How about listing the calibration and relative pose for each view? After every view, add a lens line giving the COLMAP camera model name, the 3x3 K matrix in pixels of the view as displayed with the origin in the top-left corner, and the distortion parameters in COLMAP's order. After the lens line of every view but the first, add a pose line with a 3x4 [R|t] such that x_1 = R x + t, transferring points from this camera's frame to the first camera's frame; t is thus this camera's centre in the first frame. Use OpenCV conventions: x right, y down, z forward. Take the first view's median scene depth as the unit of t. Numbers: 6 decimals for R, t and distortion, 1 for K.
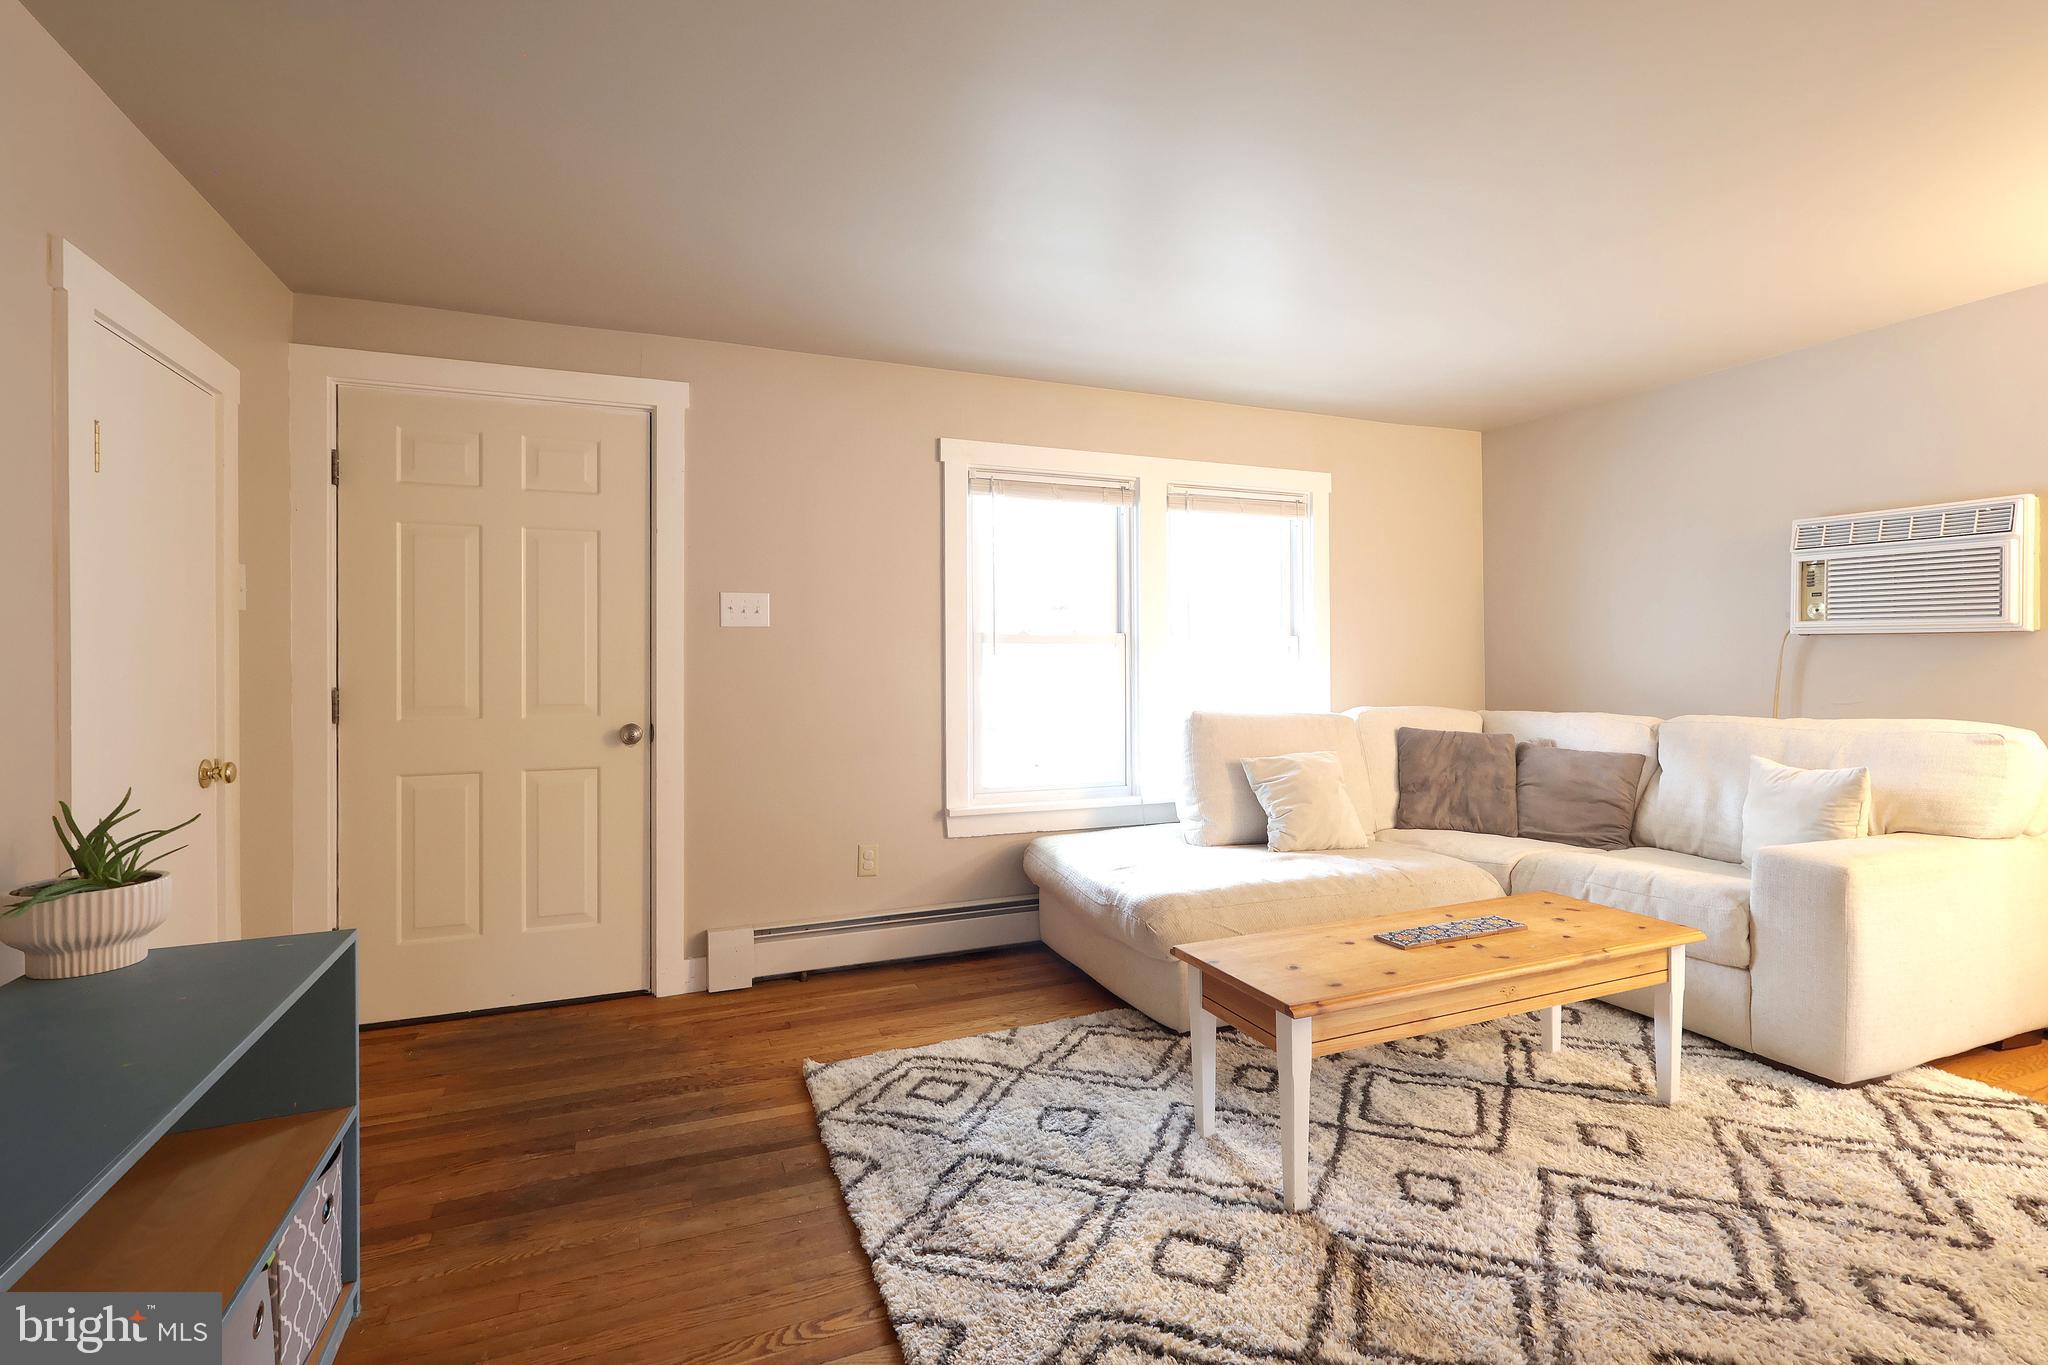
lens RADIAL K [[948.2, 0, 1020.4], [0, 948.2, 666.6], [0, 0, 1]] dist [0.001416, 0.000027]
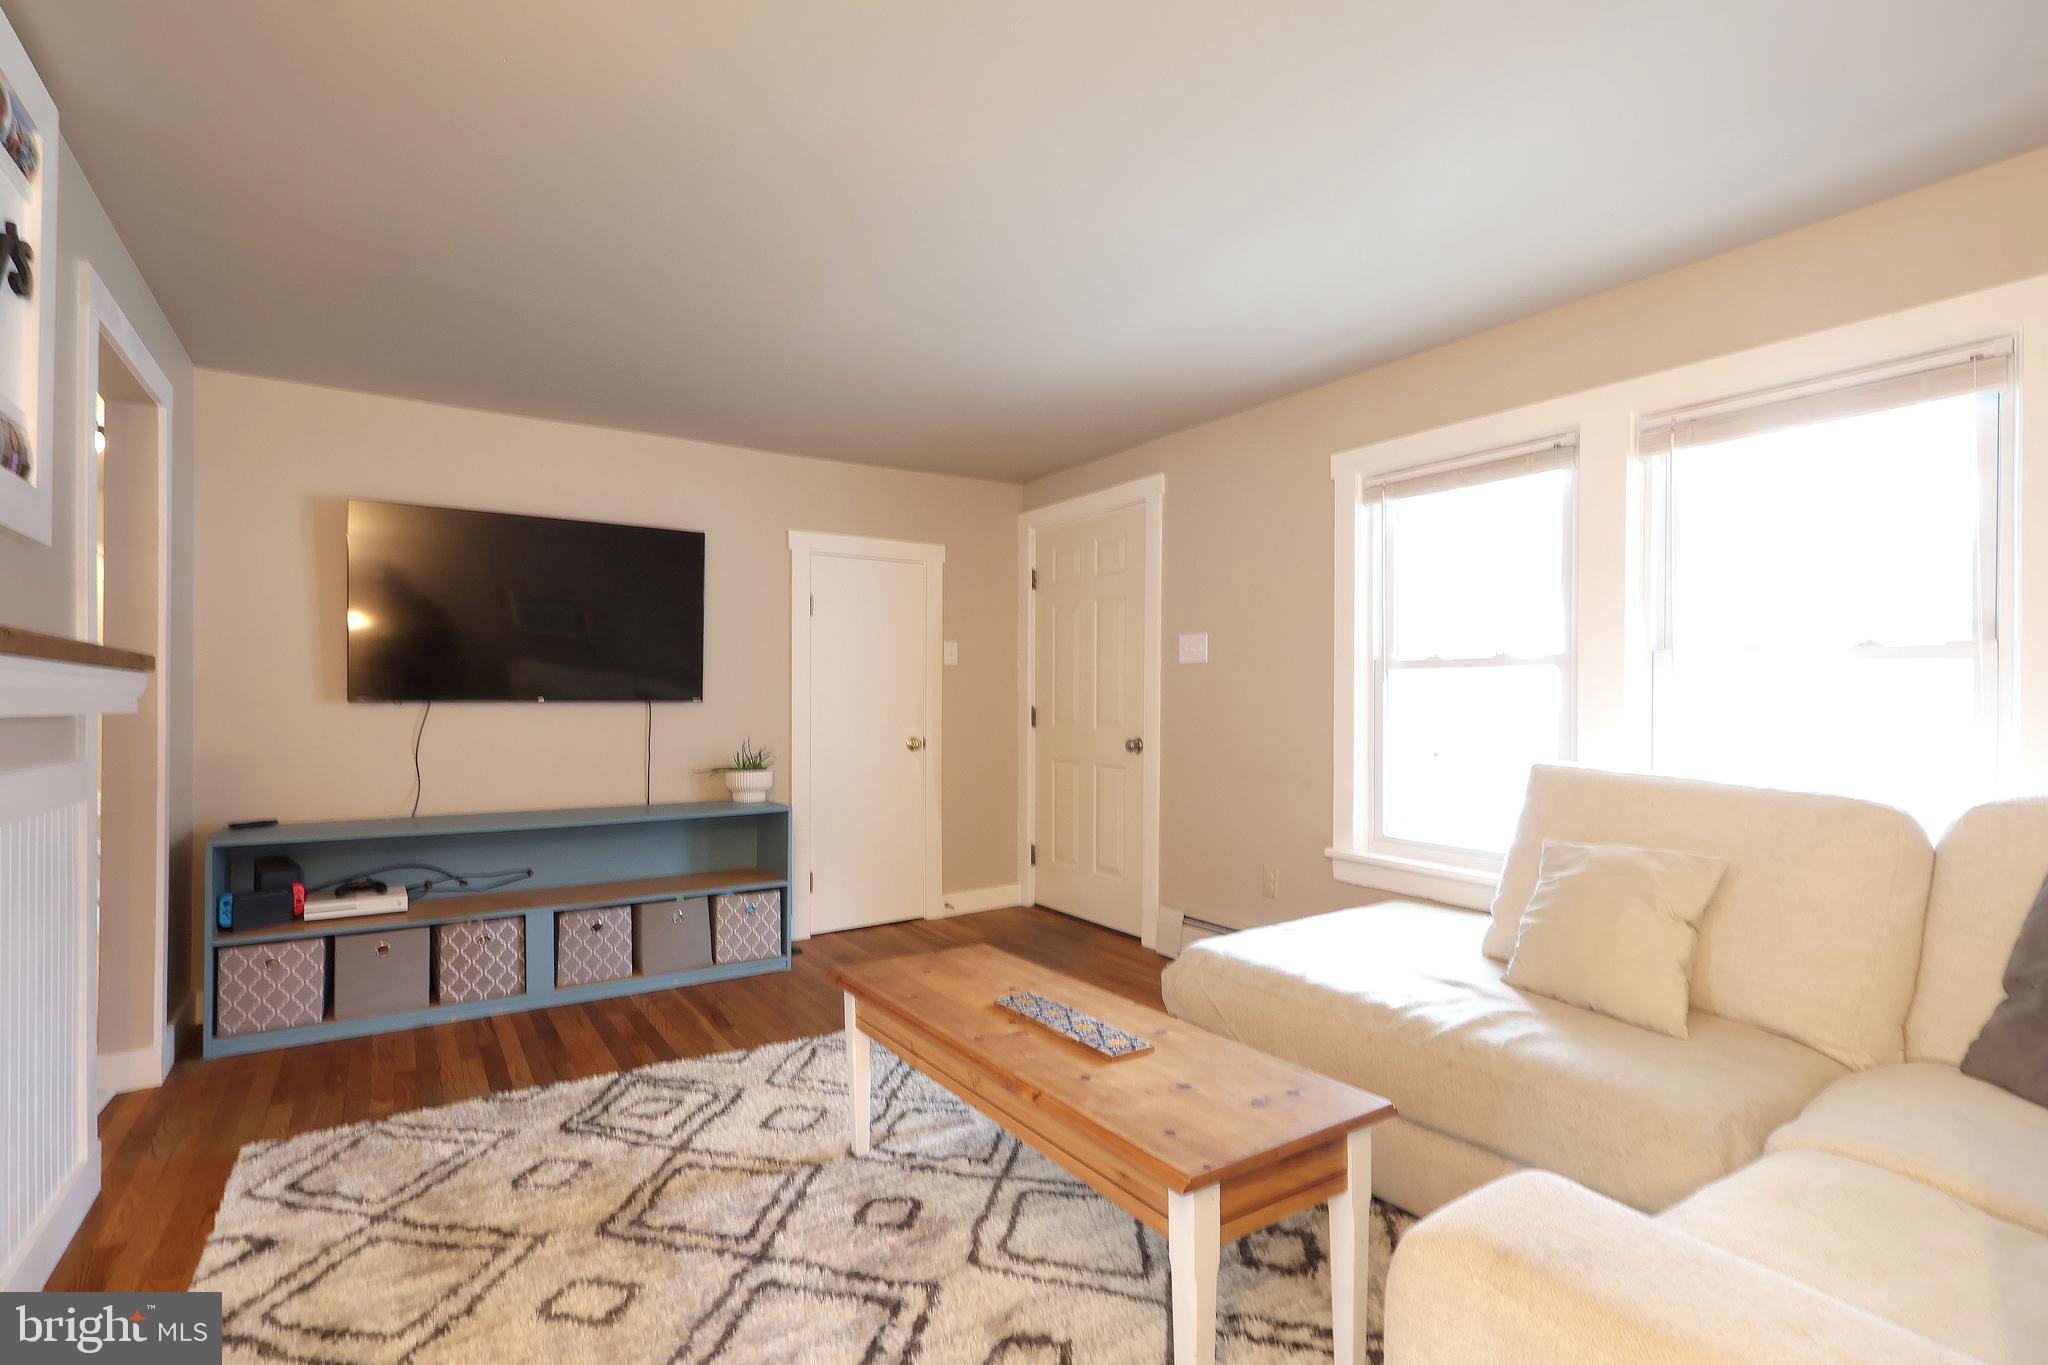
lens RADIAL K [[958.0, 0, 1022.5], [0, 958.0, 691.1], [0, 0, 1]] dist [0.000842, 0.000079]
pose [[0.195817, -0.000192, -0.980641, 0.898863], [-0.005190, 0.999986, -0.001232, -0.002634], [0.980627, 0.005330, 0.195813, 0.576495]]
